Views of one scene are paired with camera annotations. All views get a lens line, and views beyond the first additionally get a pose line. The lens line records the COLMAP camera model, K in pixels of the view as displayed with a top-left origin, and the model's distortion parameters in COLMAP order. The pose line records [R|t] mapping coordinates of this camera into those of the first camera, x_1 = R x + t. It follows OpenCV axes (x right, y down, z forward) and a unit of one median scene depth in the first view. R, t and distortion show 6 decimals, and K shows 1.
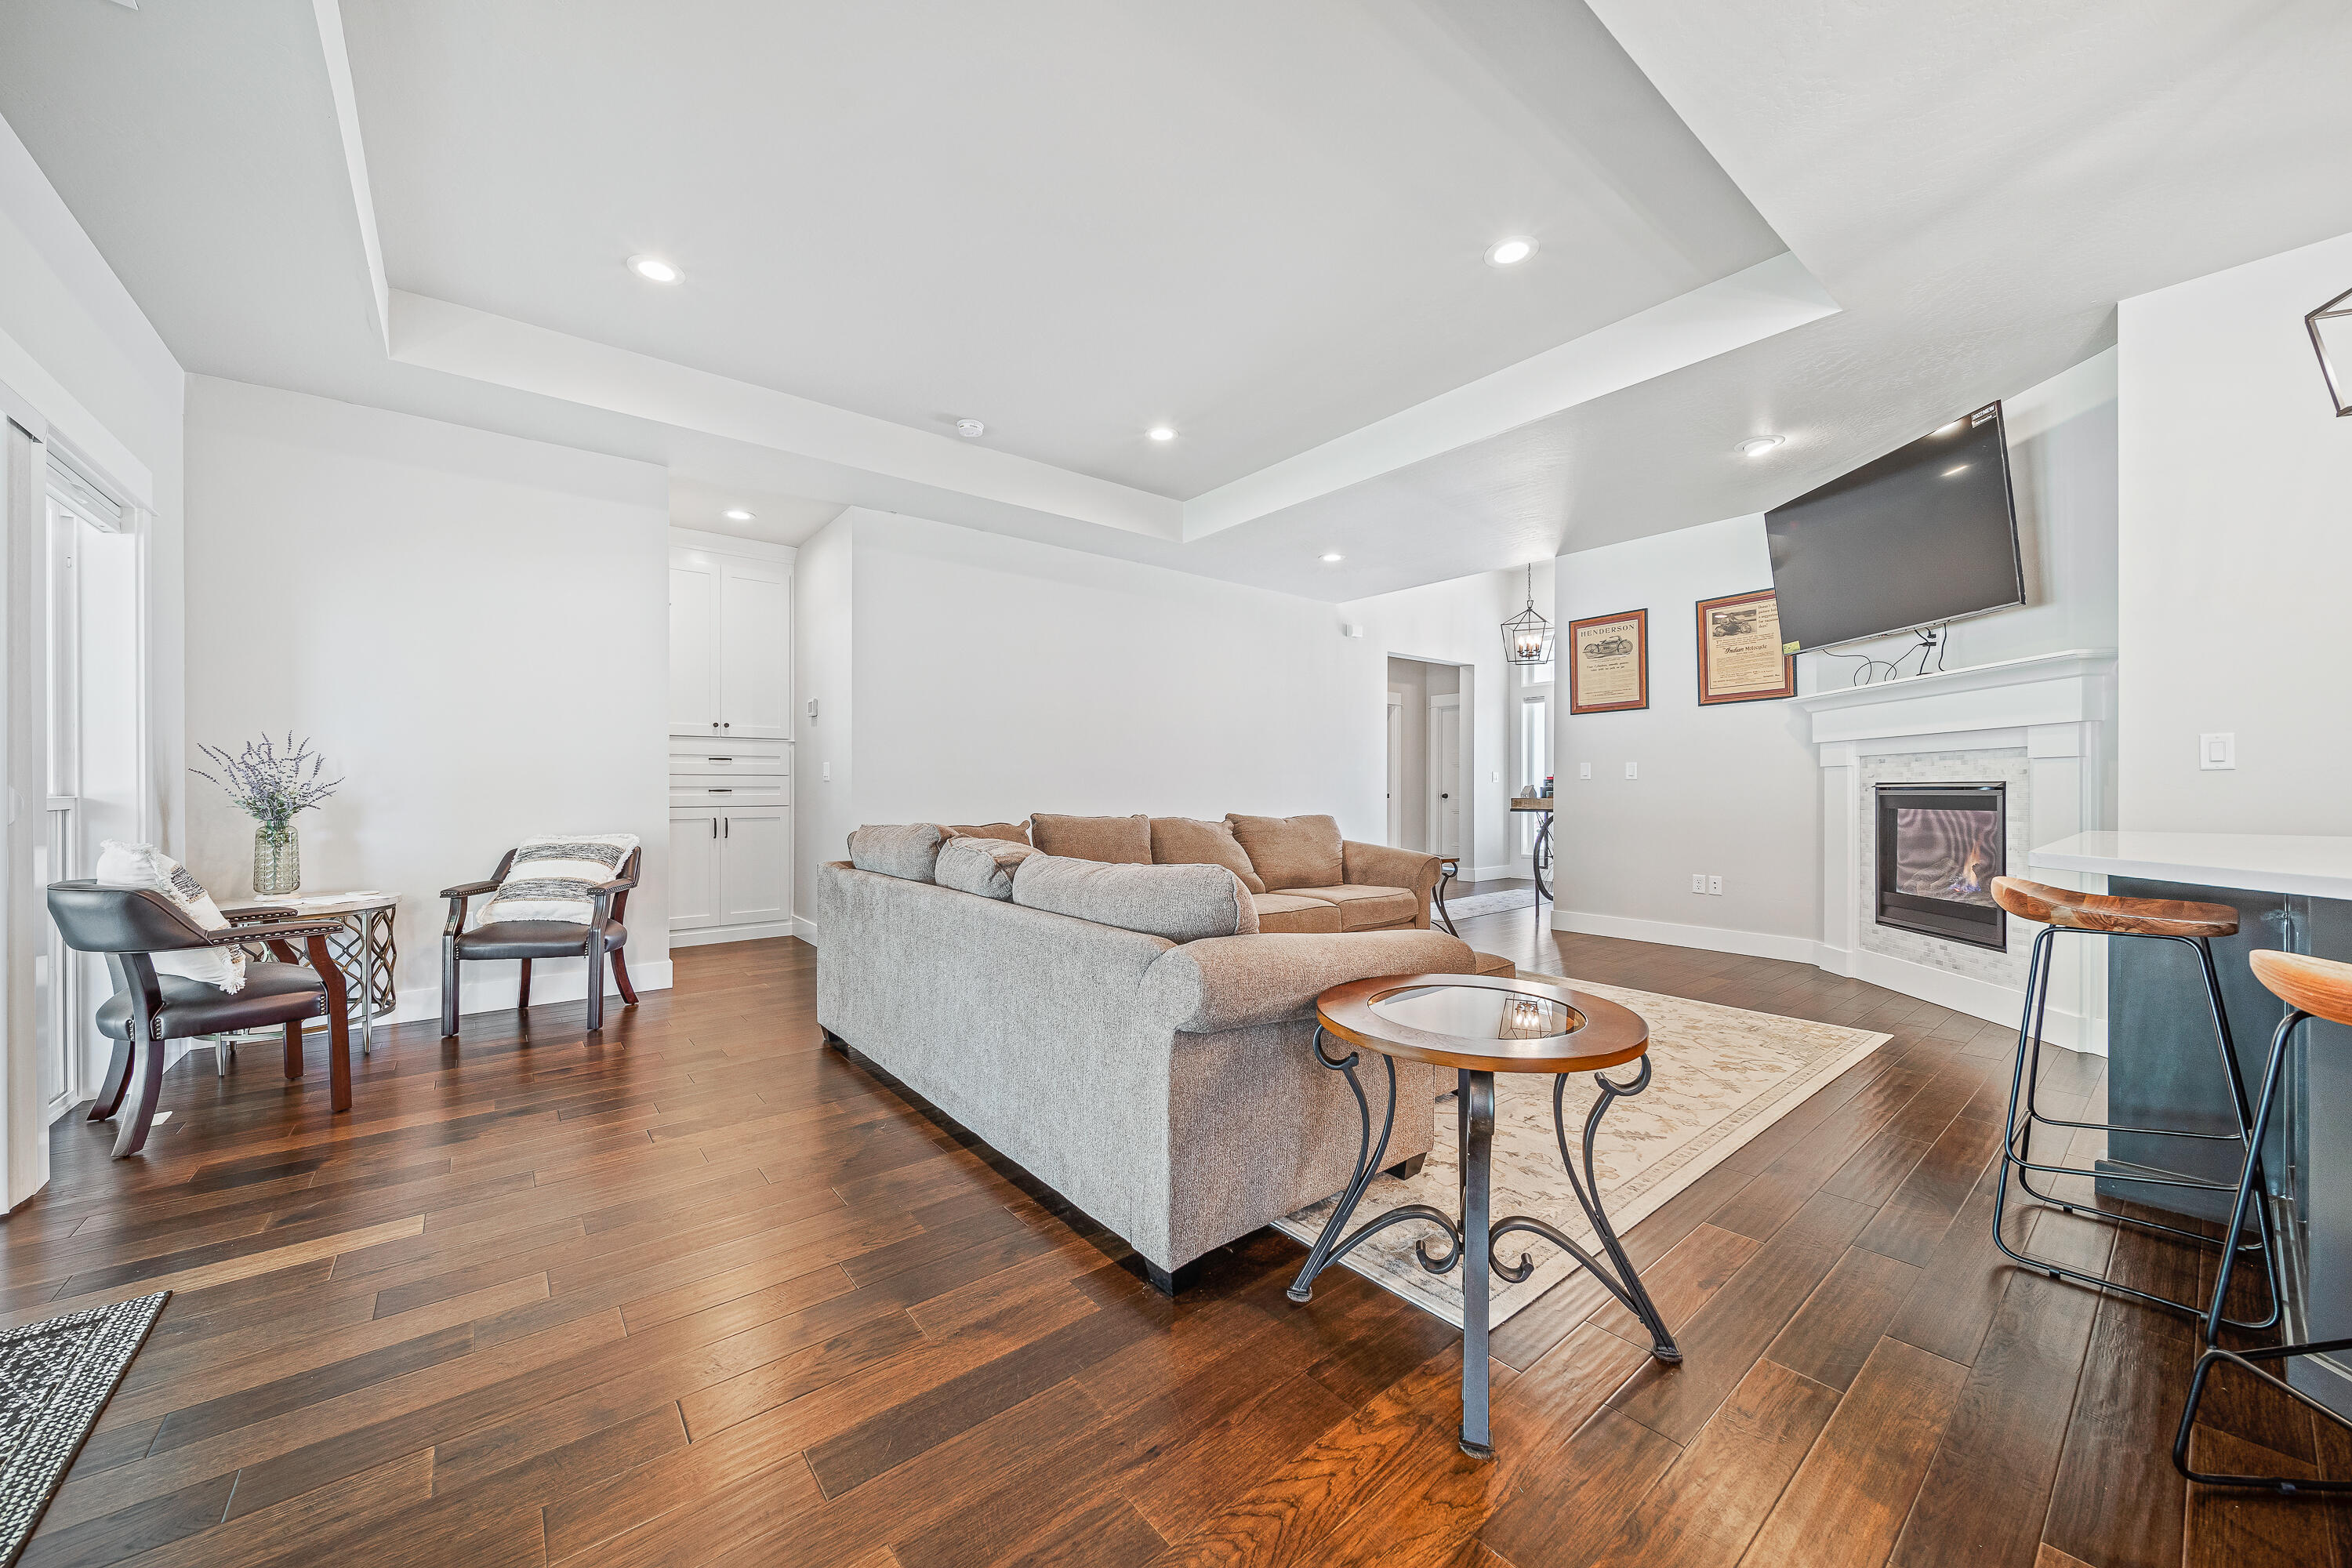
lens RADIAL K [[857.2, 0, 1178.4], [0, 857.2, 786.2], [0, 0, 1]] dist [-0.004043, -0.000253]
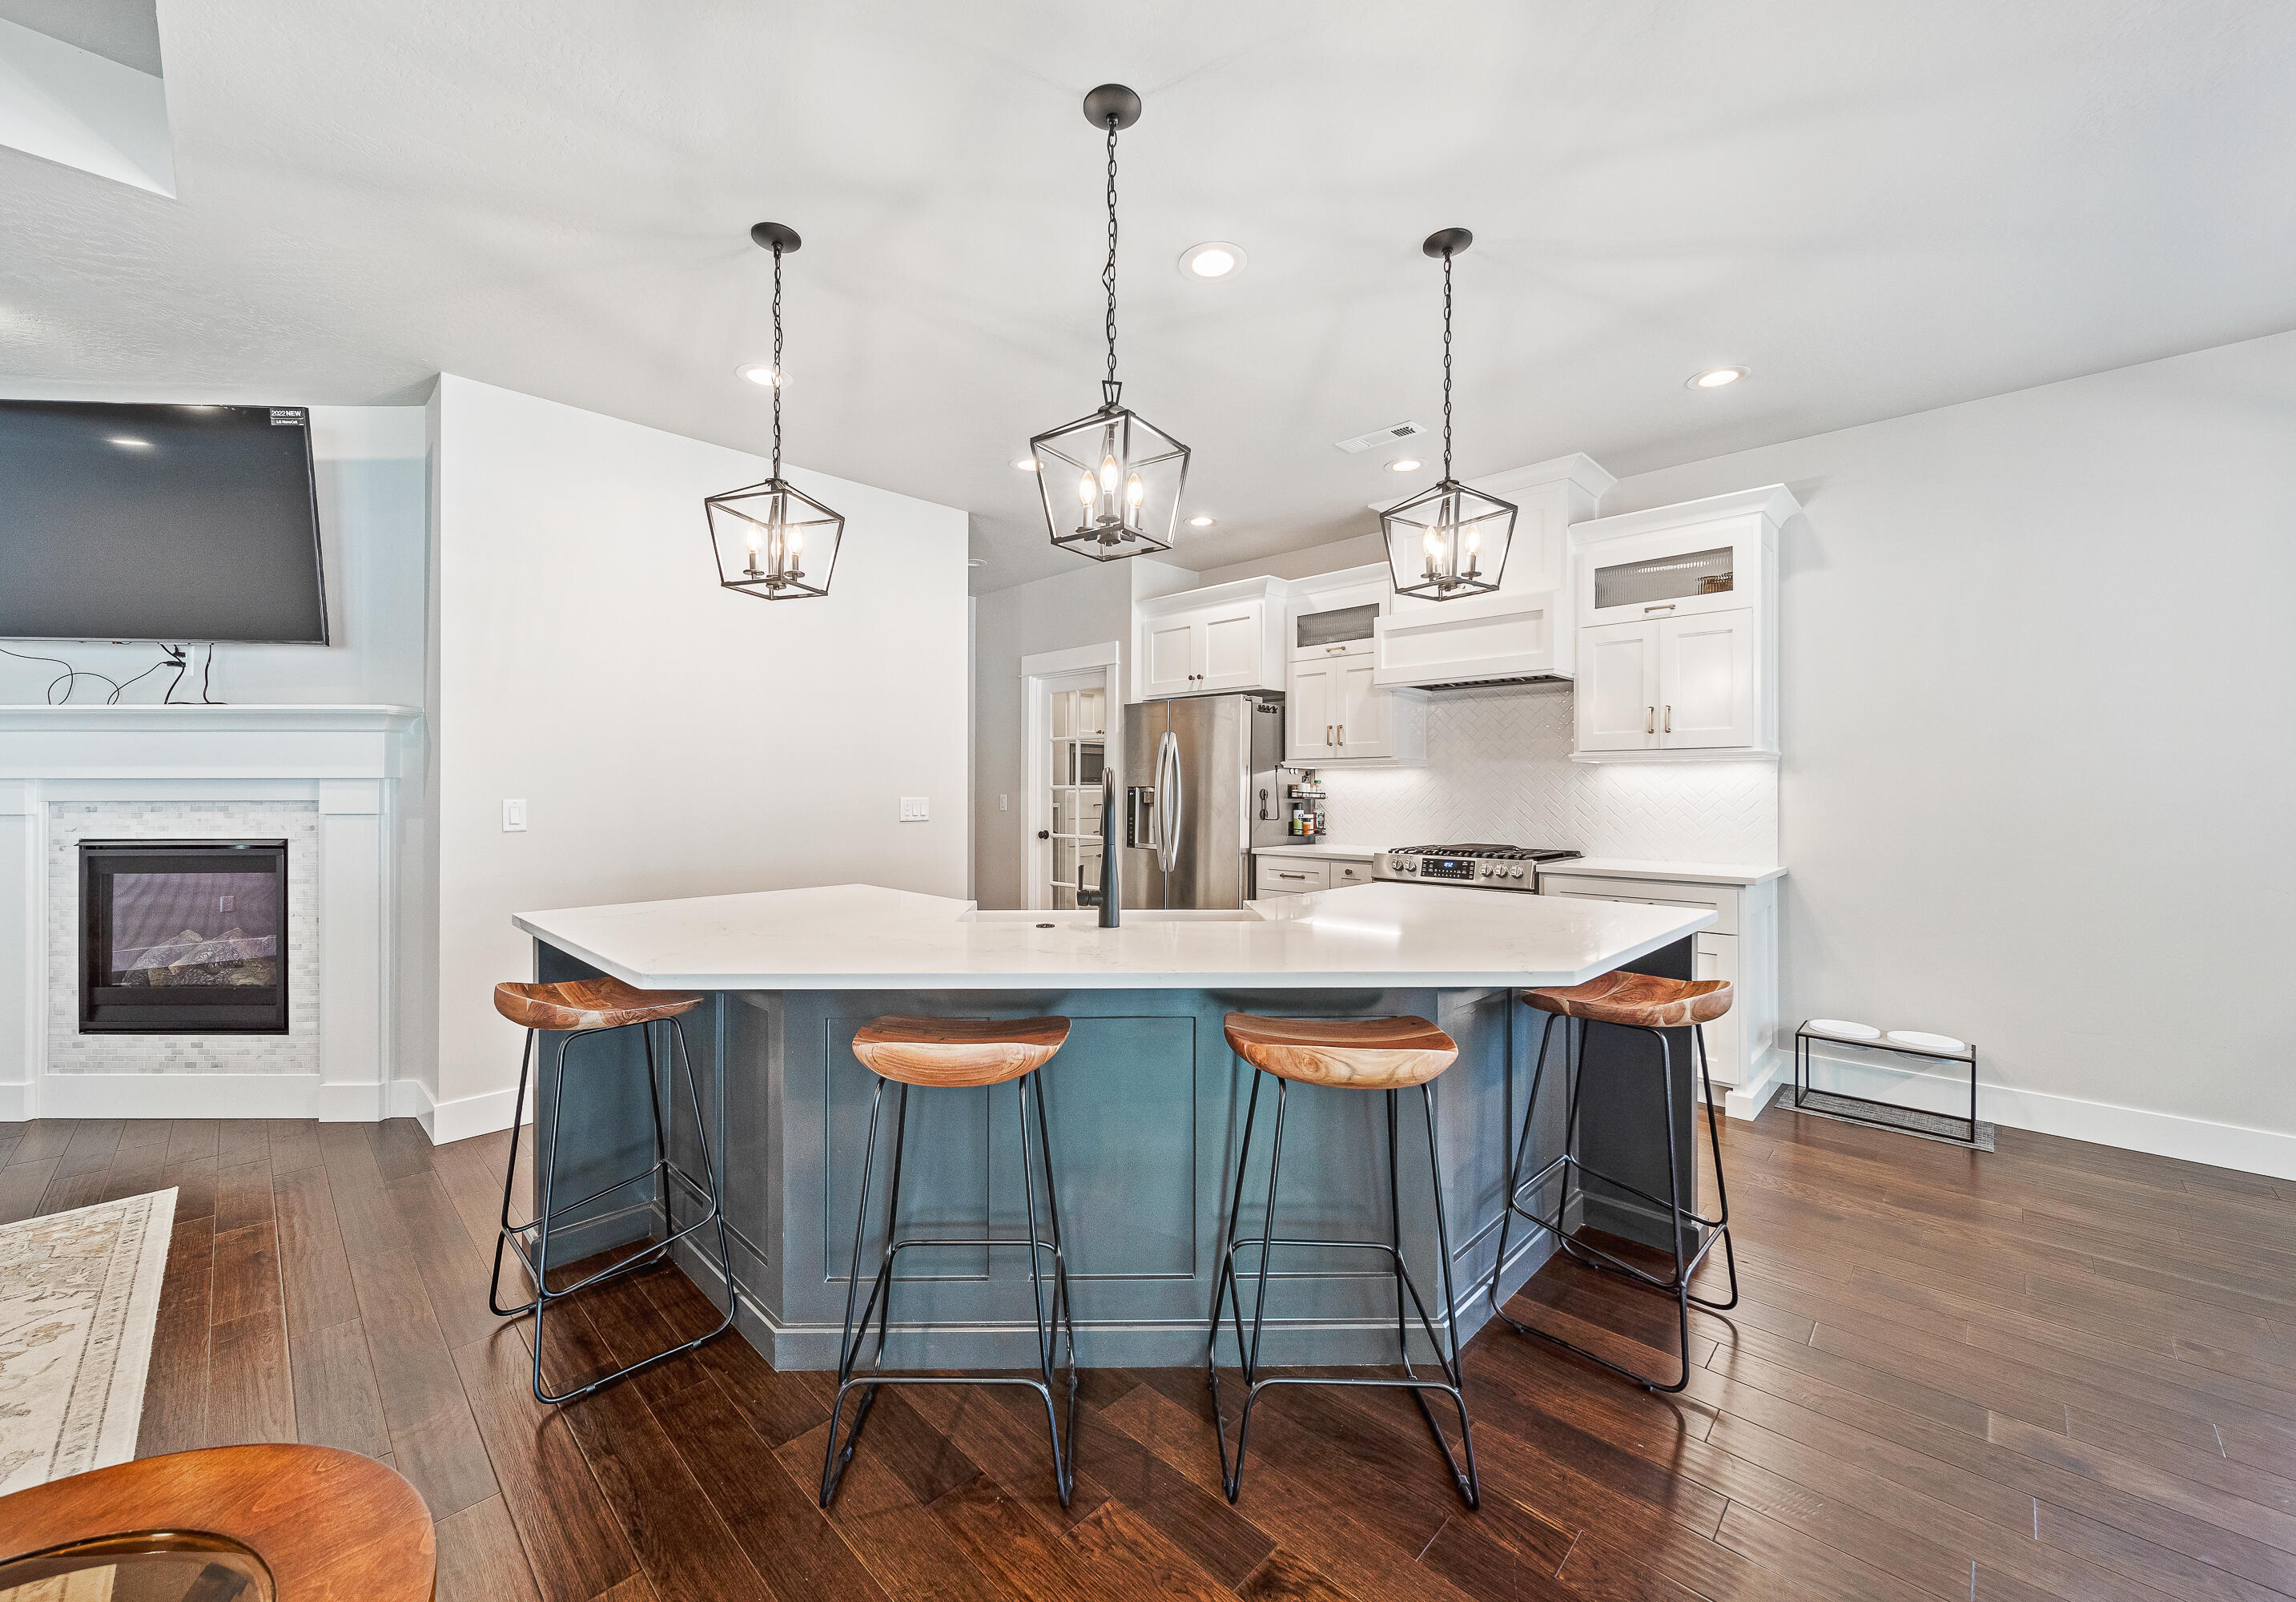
lens RADIAL K [[885.7, 0, 1101.0], [0, 885.7, 787.8], [0, 0, 1]] dist [-0.003790, 0.000067]
pose [[-0.101250, 0.000911, 0.994861, -0.015066], [-0.002470, 0.999996, -0.001167, -0.049462], [-0.994858, -0.002576, -0.101248, 0.217821]]
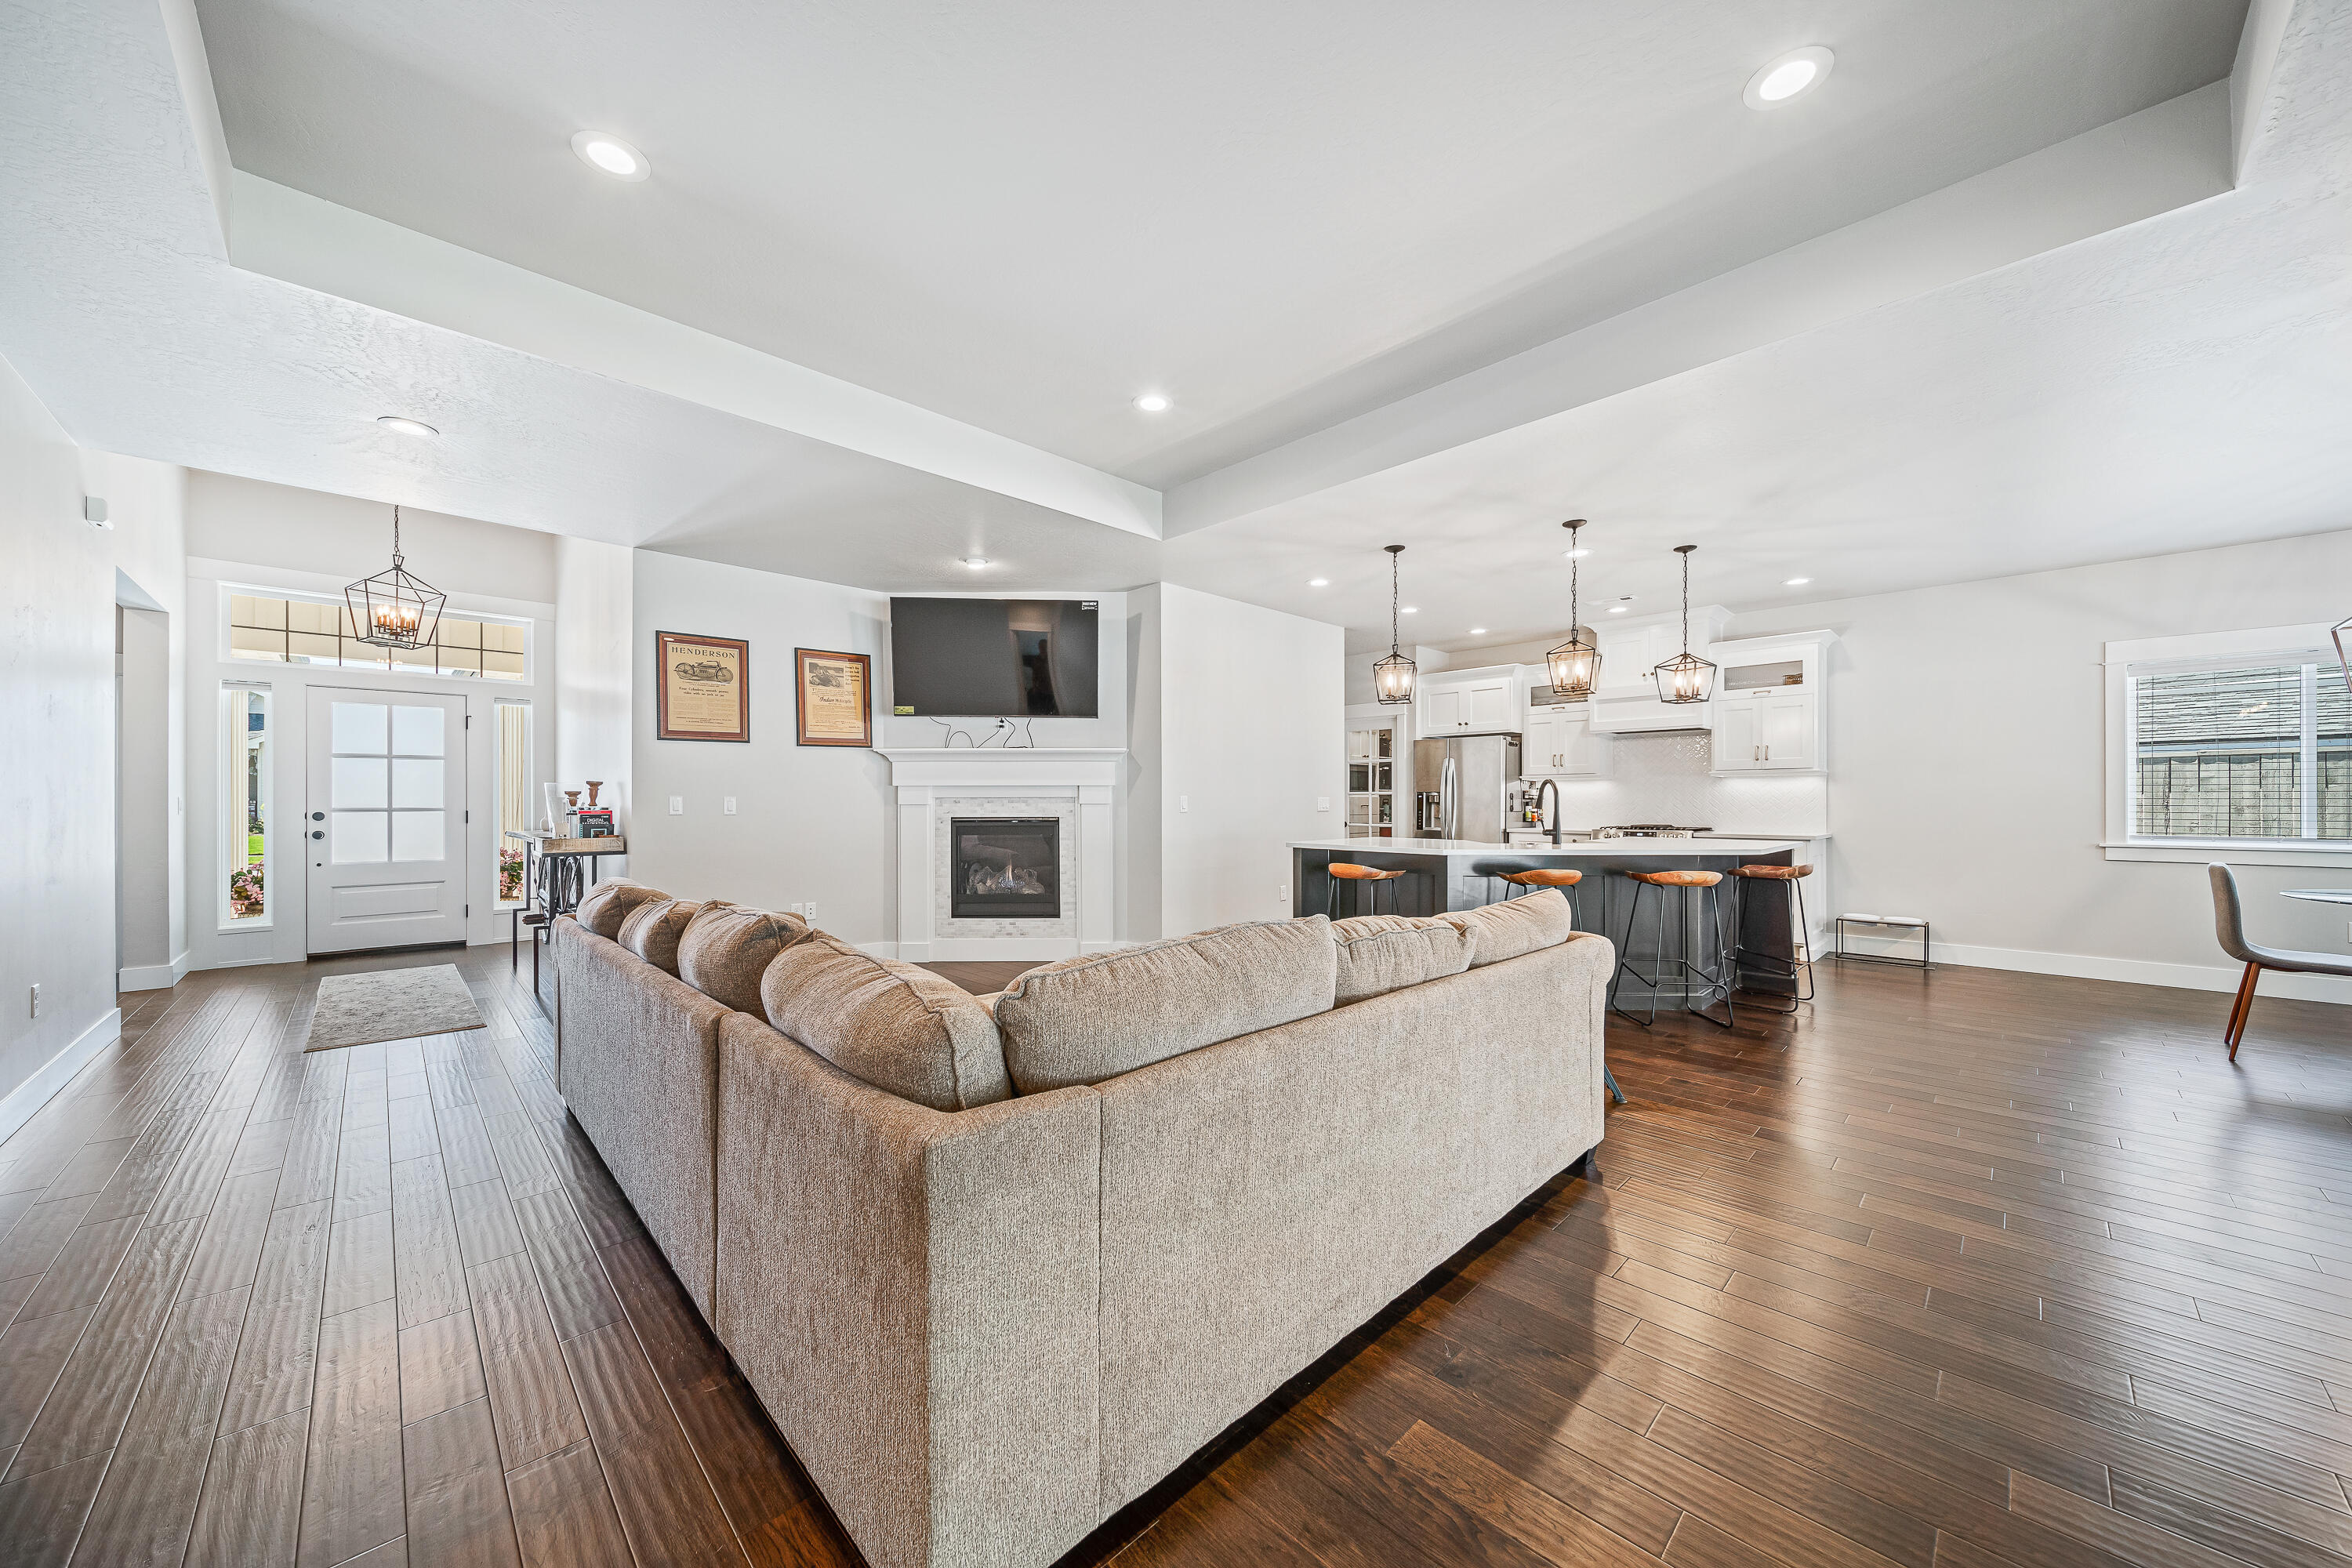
lens RADIAL K [[857.2, 0, 1166.9], [0, 857.2, 804.7], [0, 0, 1]] dist [-0.004043, -0.000253]
pose [[-0.103778, -0.001258, 0.994600, -0.624453], [-0.000545, 0.999999, 0.001208, -0.026938], [-0.994600, -0.000417, -0.103779, 0.806559]]
